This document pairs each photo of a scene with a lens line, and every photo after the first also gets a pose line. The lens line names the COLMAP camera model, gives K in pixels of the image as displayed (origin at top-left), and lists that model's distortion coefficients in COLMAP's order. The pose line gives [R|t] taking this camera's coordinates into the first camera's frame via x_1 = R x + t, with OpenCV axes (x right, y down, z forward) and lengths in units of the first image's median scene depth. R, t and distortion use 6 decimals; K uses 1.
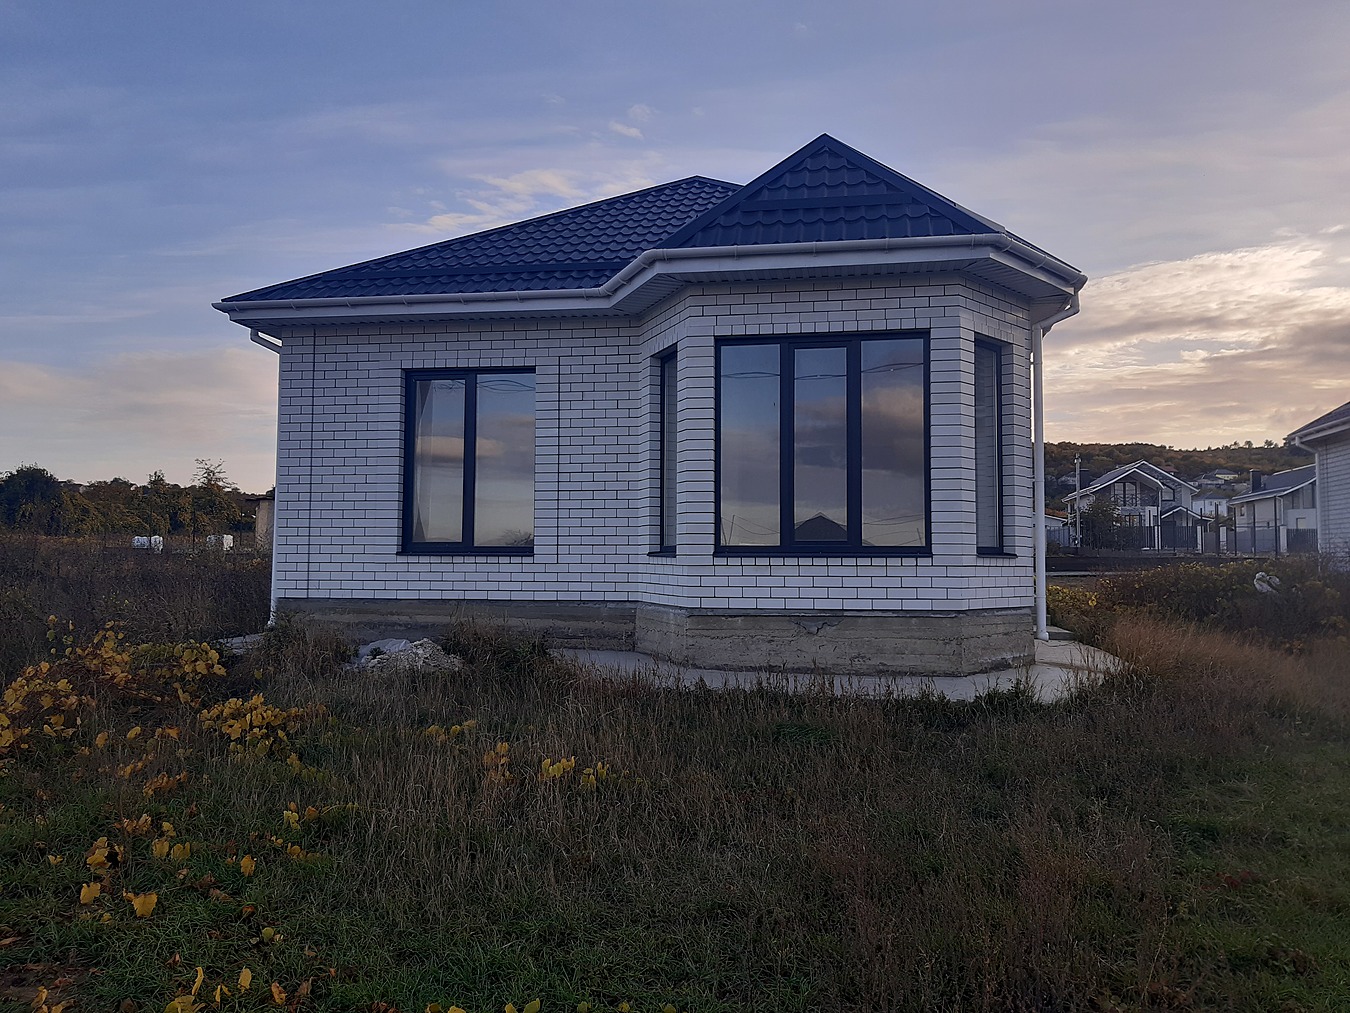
lens RADIAL K [[1022.4, 0, 670.3], [0, 1022.4, 519.6], [0, 0, 1]] dist [0.078471, -0.111923]
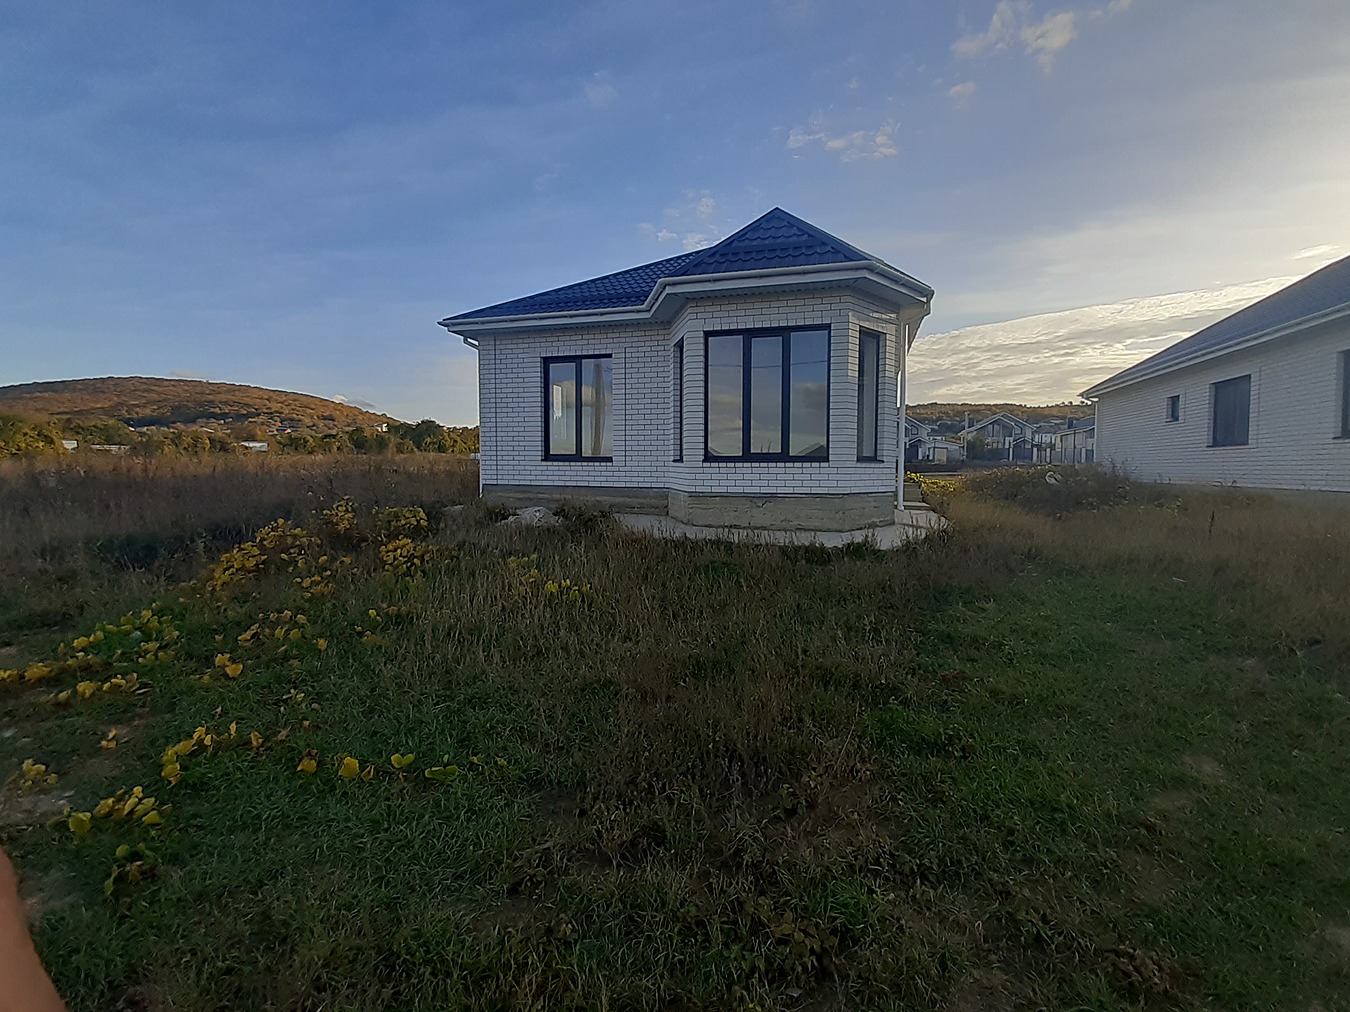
lens RADIAL K [[531.4, 0, 692.0], [0, 531.4, 494.9], [0, 0, 1]] dist [0.020054, -0.016609]
pose [[0.995410, 0.007258, -0.095430, 0.109587], [0.001630, 0.995690, 0.092730, 0.008372], [0.095692, -0.092460, 0.991108, 0.102370]]
